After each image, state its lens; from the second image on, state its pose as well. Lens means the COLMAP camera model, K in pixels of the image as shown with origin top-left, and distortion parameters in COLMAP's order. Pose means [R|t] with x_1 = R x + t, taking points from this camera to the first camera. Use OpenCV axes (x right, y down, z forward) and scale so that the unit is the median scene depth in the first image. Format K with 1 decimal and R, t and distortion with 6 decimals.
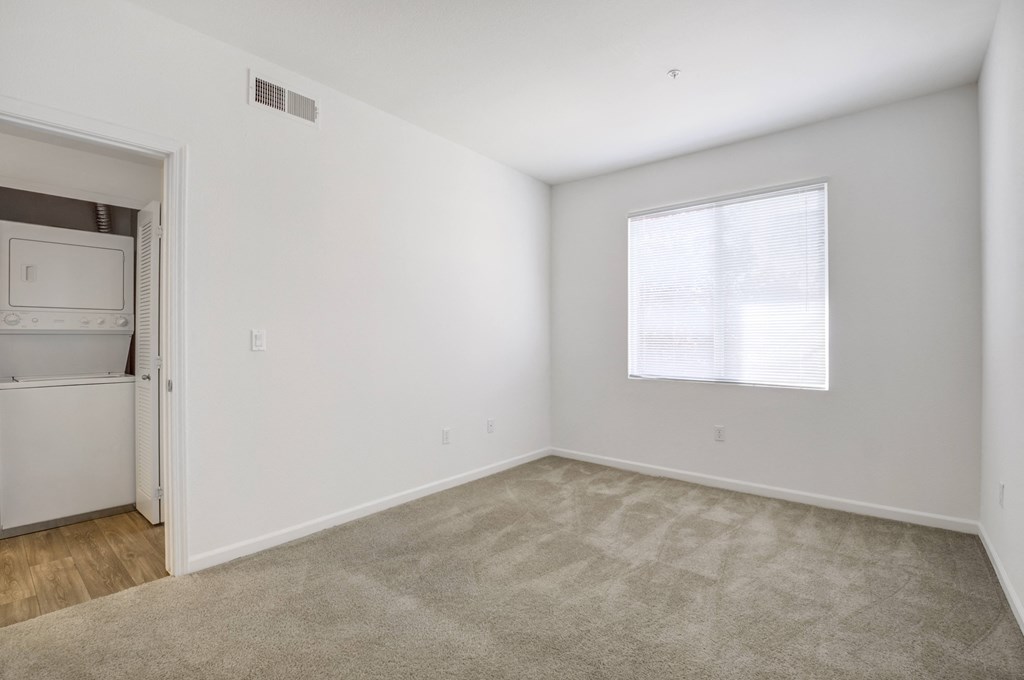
lens RADIAL K [[461.9, 0, 512.0], [0, 461.9, 340.0], [0, 0, 1]] dist [-0.001771, -0.000438]
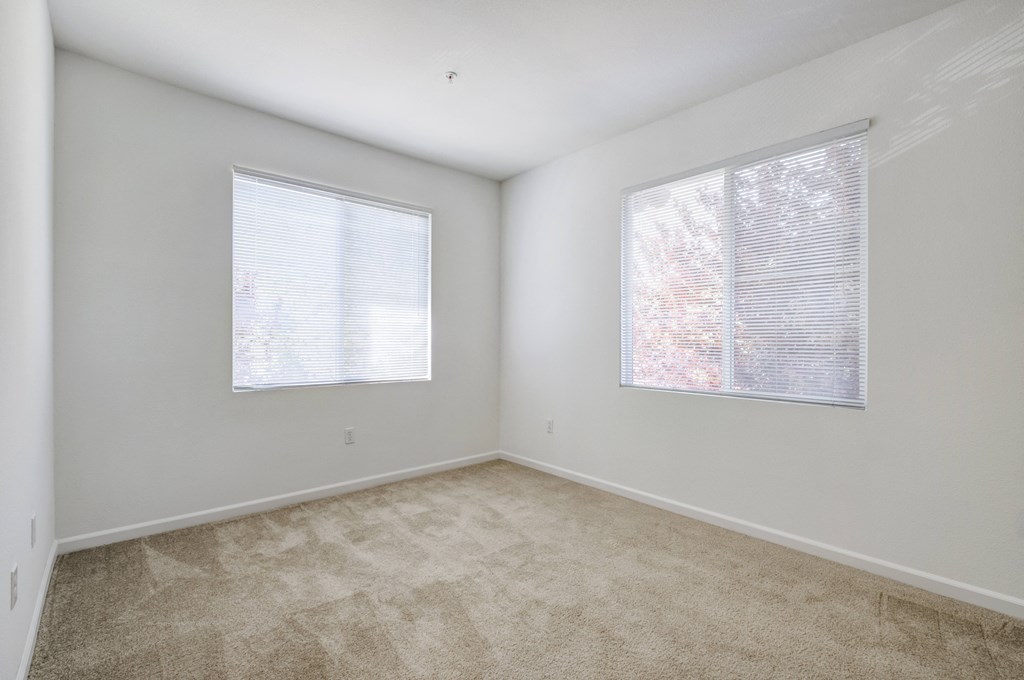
lens RADIAL K [[461.9, 0, 512.0], [0, 461.9, 340.0], [0, 0, 1]] dist [-0.001771, -0.000438]
pose [[0.155217, -0.004005, 0.987872, -0.518308], [-0.006718, 0.999964, 0.005110, -0.007284], [-0.987858, -0.007429, 0.155185, 0.585463]]
